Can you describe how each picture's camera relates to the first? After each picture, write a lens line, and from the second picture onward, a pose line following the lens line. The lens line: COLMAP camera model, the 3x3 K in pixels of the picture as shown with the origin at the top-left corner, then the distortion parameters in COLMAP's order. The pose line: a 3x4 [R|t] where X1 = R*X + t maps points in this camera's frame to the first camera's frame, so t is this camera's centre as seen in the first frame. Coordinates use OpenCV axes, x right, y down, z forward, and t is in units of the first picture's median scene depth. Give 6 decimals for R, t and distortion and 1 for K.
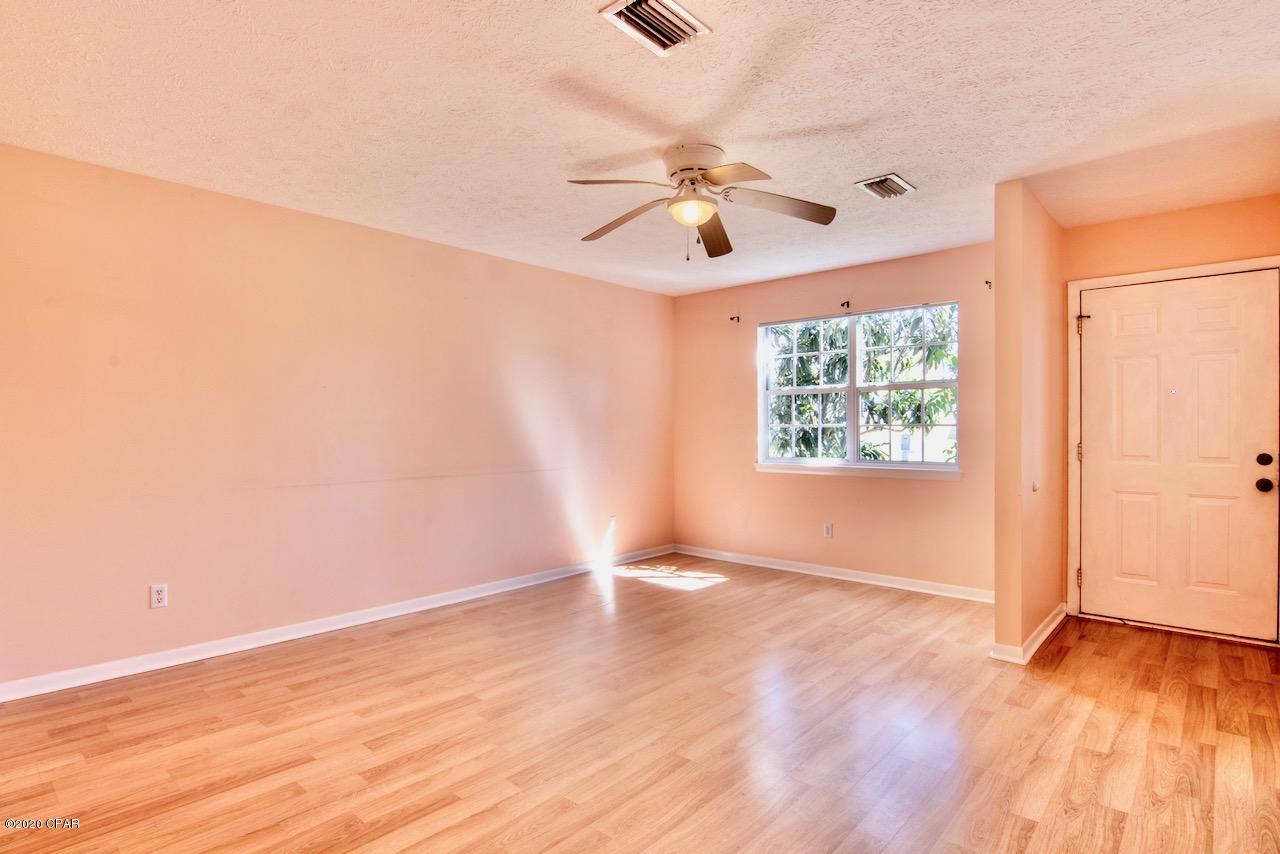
lens RADIAL K [[660.0, 0, 640.0], [0, 660.0, 427.0], [0, 0, 1]] dist [-0.001919, -0.000880]
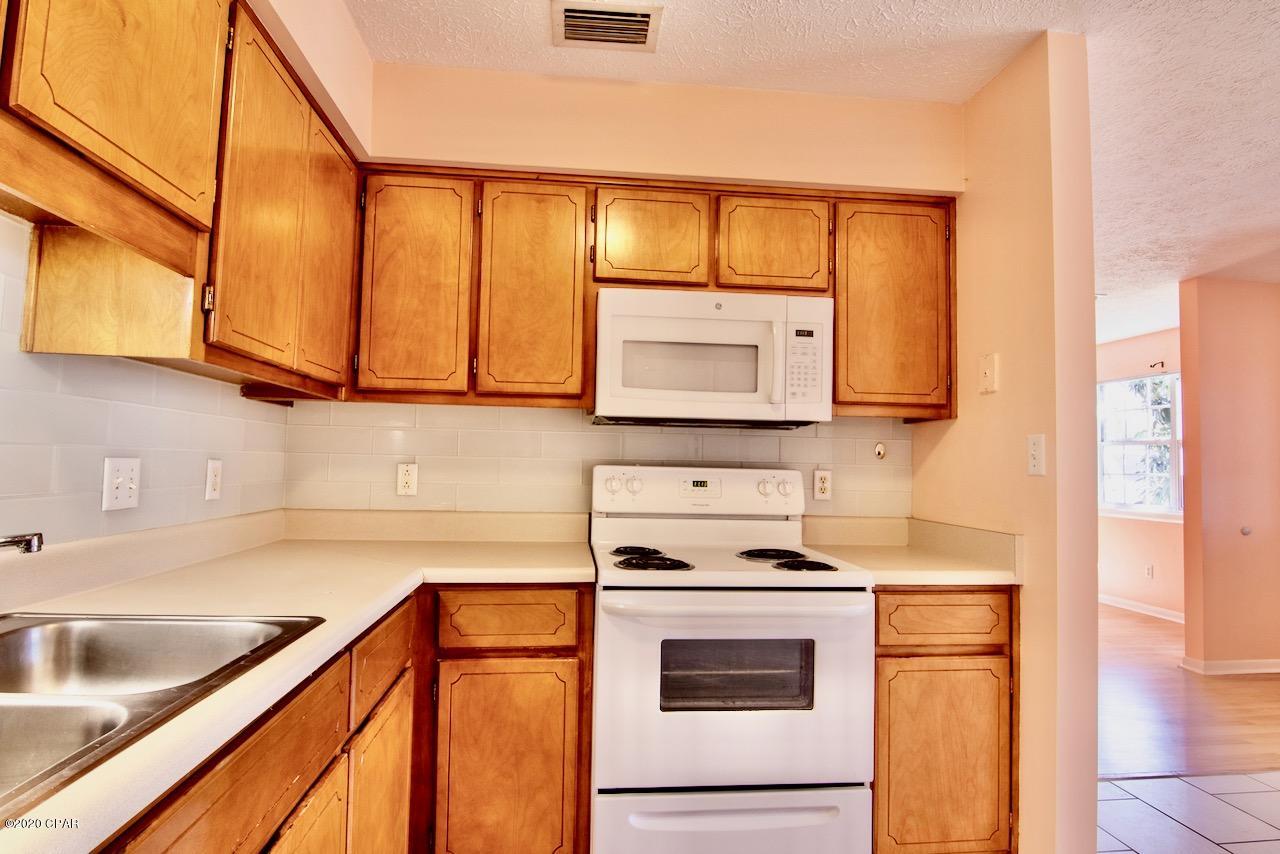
lens RADIAL K [[651.3, 0, 628.4], [0, 651.3, 429.2], [0, 0, 1]] dist [-0.003020, -0.011668]
pose [[0.729690, -0.020735, -0.683464, 0.692425], [-0.020193, 0.998451, -0.051849, -0.008769], [0.683480, 0.051635, 0.728141, -0.661565]]
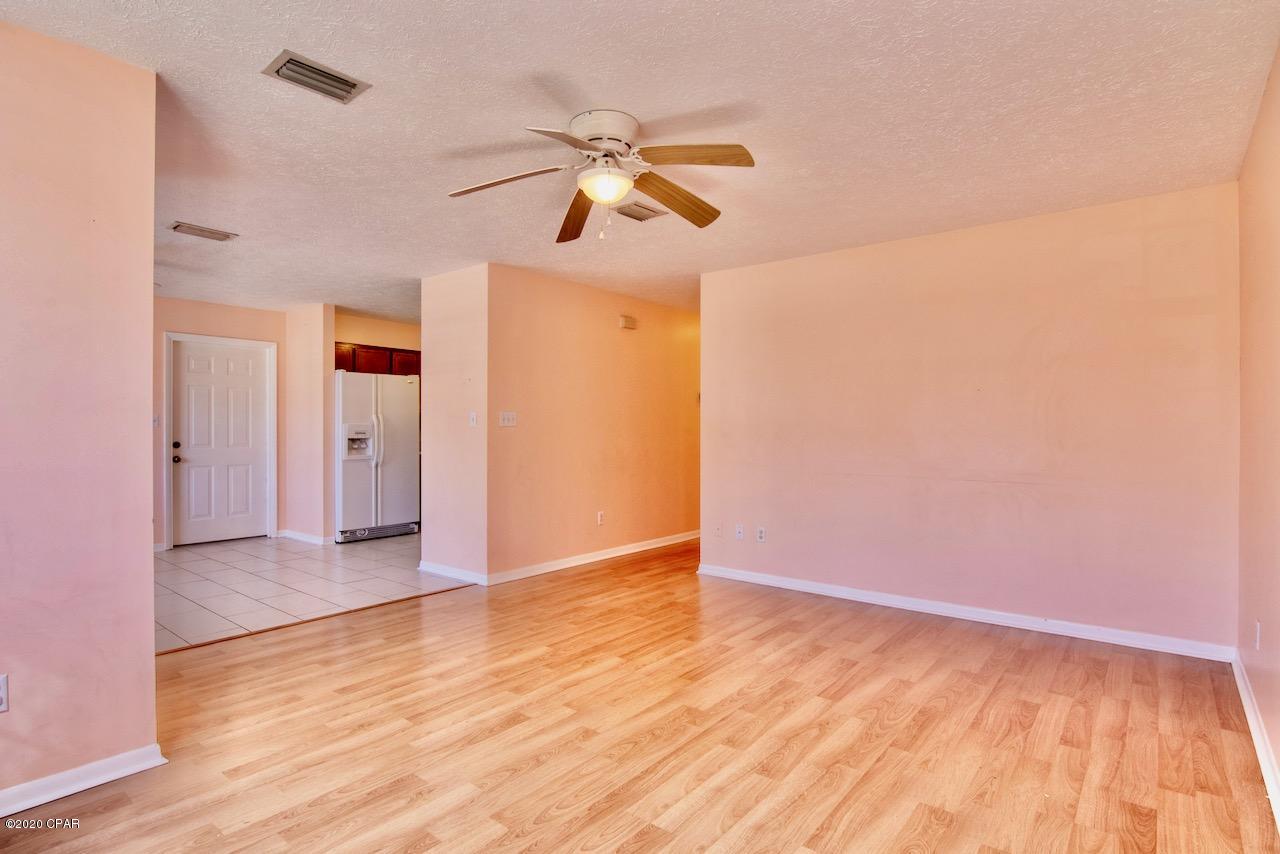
lens RADIAL K [[651.3, 0, 628.4], [0, 651.3, 429.2], [0, 0, 1]] dist [-0.003020, -0.011668]
pose [[-0.999421, 0.000848, -0.034012, 0.079807], [0.000939, 0.999996, -0.002664, 0.004233], [0.034010, -0.002694, -0.999418, 1.903407]]
